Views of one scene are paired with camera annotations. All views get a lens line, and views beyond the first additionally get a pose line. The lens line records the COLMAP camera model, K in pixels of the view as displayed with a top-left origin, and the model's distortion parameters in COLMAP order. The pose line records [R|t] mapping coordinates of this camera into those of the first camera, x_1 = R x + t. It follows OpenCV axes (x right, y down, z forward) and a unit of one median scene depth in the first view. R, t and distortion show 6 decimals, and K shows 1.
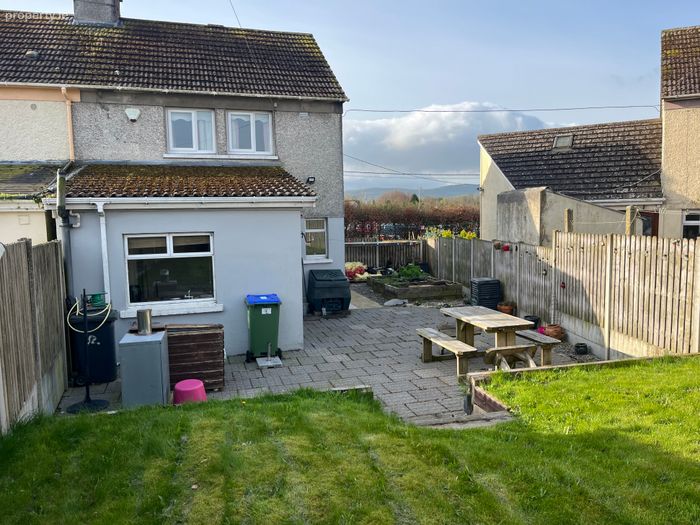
lens RADIAL K [[523.9, 0, 347.7], [0, 523.9, 263.4], [0, 0, 1]] dist [-0.035051, -0.011372]
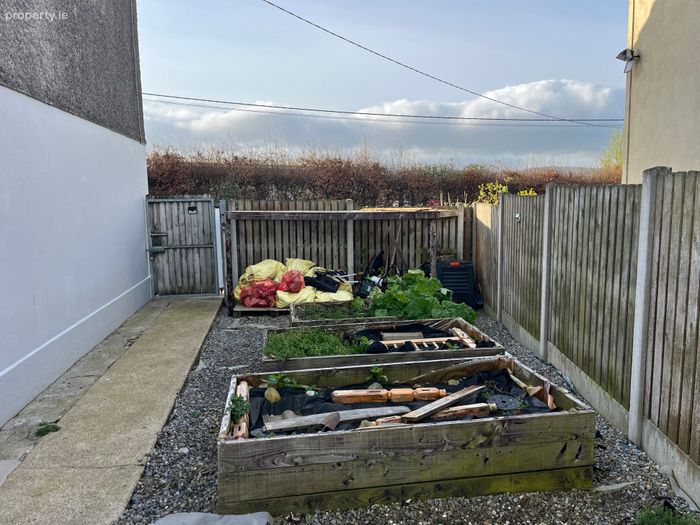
lens RADIAL K [[523.9, 0, 353.2], [0, 523.9, 262.5], [0, 0, 1]] dist [-0.035051, -0.011372]
pose [[0.993079, 0.023632, -0.115050, 0.108909], [-0.019861, 0.999231, 0.033814, -0.014509], [0.115761, -0.031295, 0.992784, 0.600733]]
